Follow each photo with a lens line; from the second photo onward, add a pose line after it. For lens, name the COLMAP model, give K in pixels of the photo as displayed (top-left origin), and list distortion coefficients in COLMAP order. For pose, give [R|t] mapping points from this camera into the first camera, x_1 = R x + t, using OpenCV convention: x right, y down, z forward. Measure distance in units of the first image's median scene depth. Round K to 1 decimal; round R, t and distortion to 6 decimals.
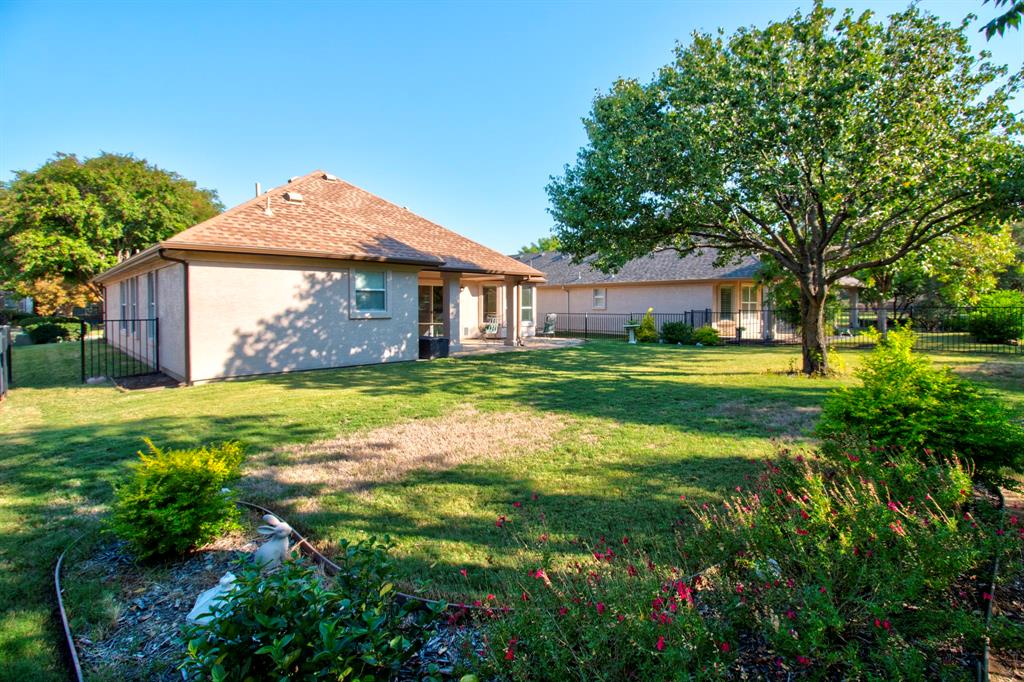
lens RADIAL K [[477.2, 0, 523.7], [0, 477.2, 330.8], [0, 0, 1]] dist [0.002909, -0.014410]
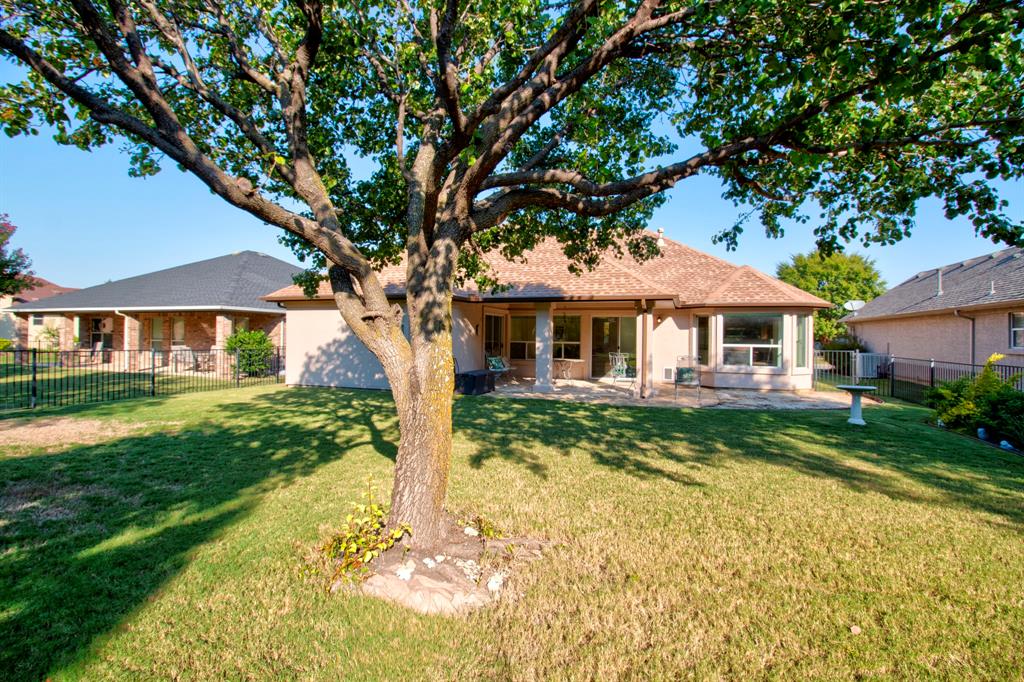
lens RADIAL K [[484.1, 0, 528.6], [0, 484.1, 322.4], [0, 0, 1]] dist [-0.000103, -0.012605]
pose [[0.453611, -0.019379, -0.890989, 0.907941], [-0.062014, 0.996654, -0.053249, -0.051251], [0.889039, 0.079408, 0.450892, 0.828013]]
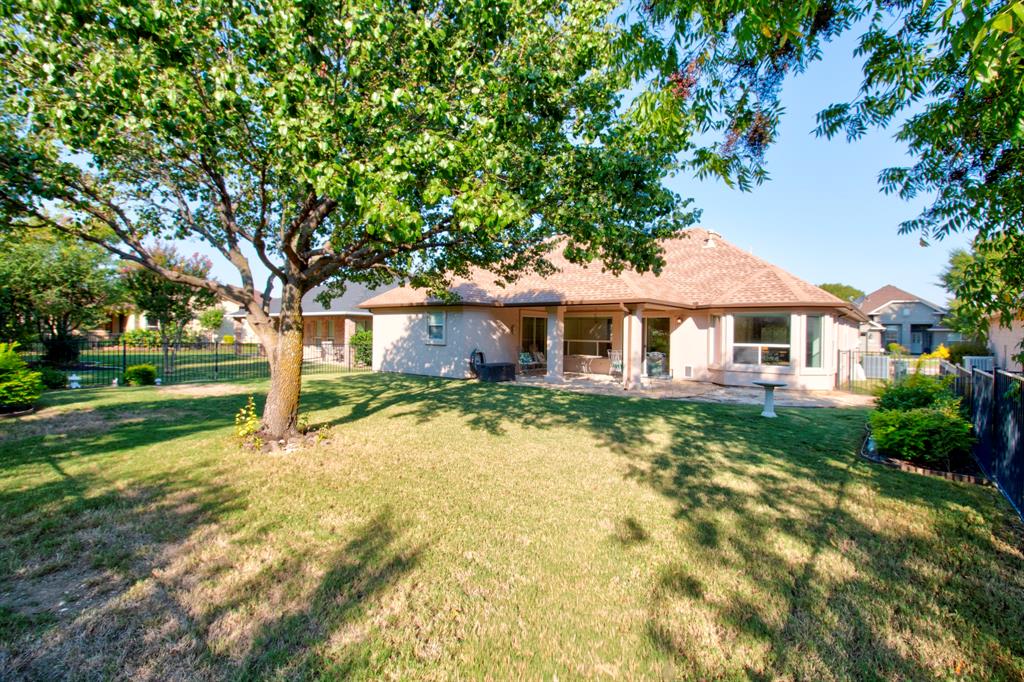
lens RADIAL K [[489.1, 0, 515.8], [0, 489.1, 332.9], [0, 0, 1]] dist [-0.009633, -0.001209]
pose [[0.125066, 0.000971, -0.992148, 1.276321], [-0.071460, 0.997411, -0.008032, -0.071248], [0.989572, 0.071904, 0.124812, 1.136088]]
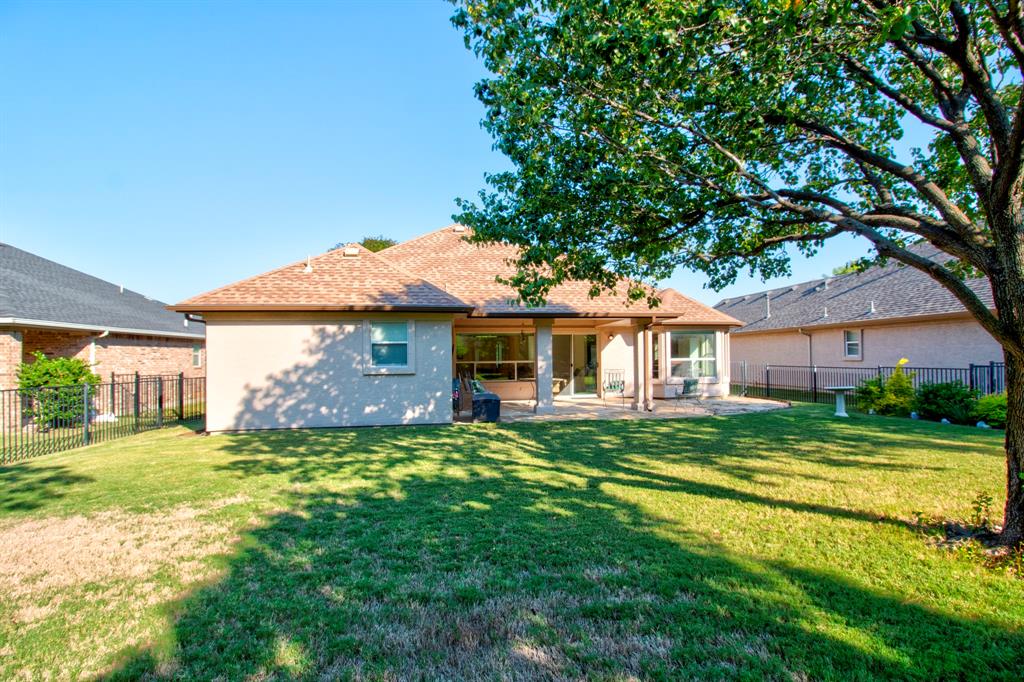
lens RADIAL K [[494.1, 0, 540.3], [0, 494.1, 353.4], [0, 0, 1]] dist [-0.003711, -0.000647]
pose [[0.821176, -0.012622, -0.570535, 0.480046], [-0.020393, 0.998468, -0.051441, -0.024510], [0.570310, 0.053877, 0.819661, 0.427469]]
